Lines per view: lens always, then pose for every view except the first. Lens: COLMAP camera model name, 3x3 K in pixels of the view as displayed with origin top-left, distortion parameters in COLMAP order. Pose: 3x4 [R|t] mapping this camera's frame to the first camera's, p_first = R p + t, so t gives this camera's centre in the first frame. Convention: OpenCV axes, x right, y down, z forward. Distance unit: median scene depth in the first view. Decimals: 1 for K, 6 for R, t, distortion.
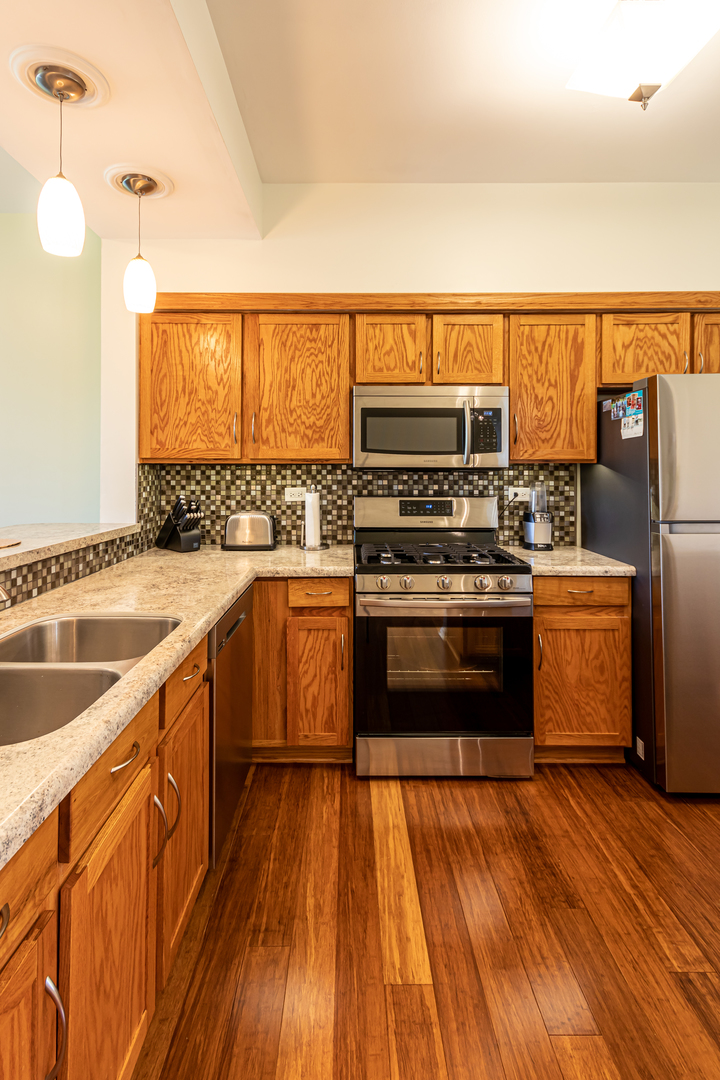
lens RADIAL K [[500.8, 0, 358.6], [0, 500.8, 471.7], [0, 0, 1]] dist [0.006115, 0.000114]
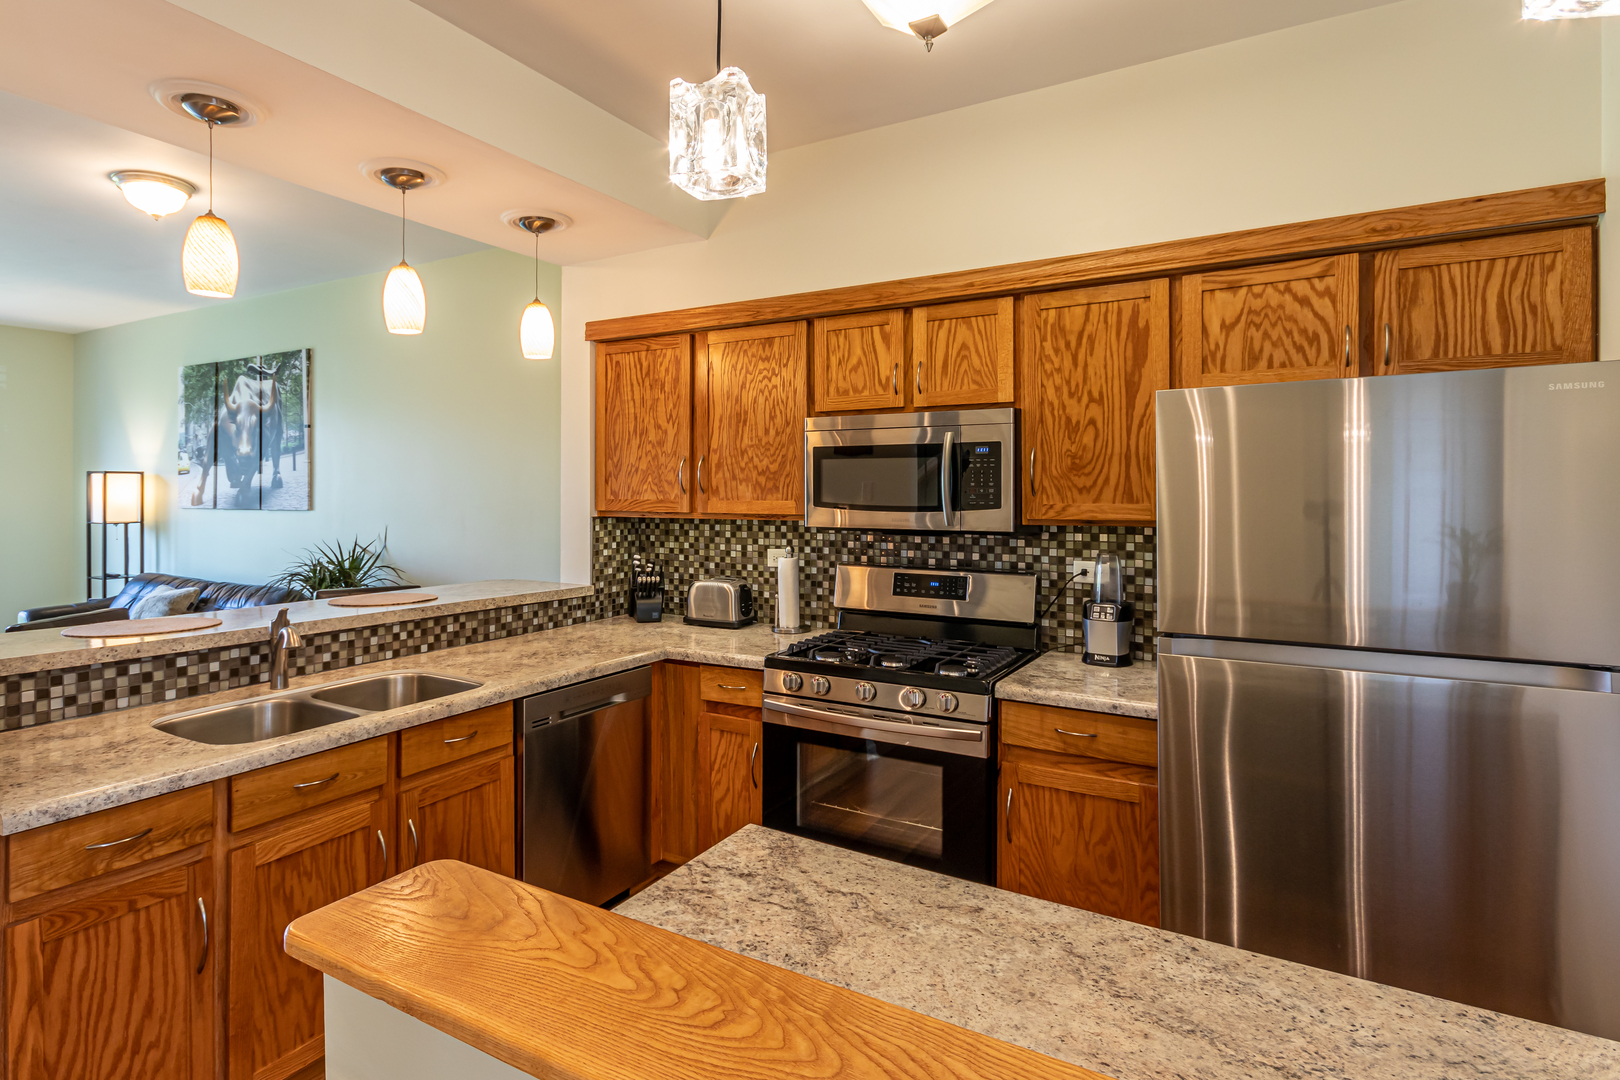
lens RADIAL K [[799.2, 0, 779.4], [0, 799.2, 510.6], [0, 0, 1]] dist [0.000433, 0.001282]
pose [[0.870143, 0.010246, -0.492694, 0.537326], [-0.005518, 0.999924, 0.011050, -0.045273], [0.492769, -0.006896, 0.870133, -0.054649]]
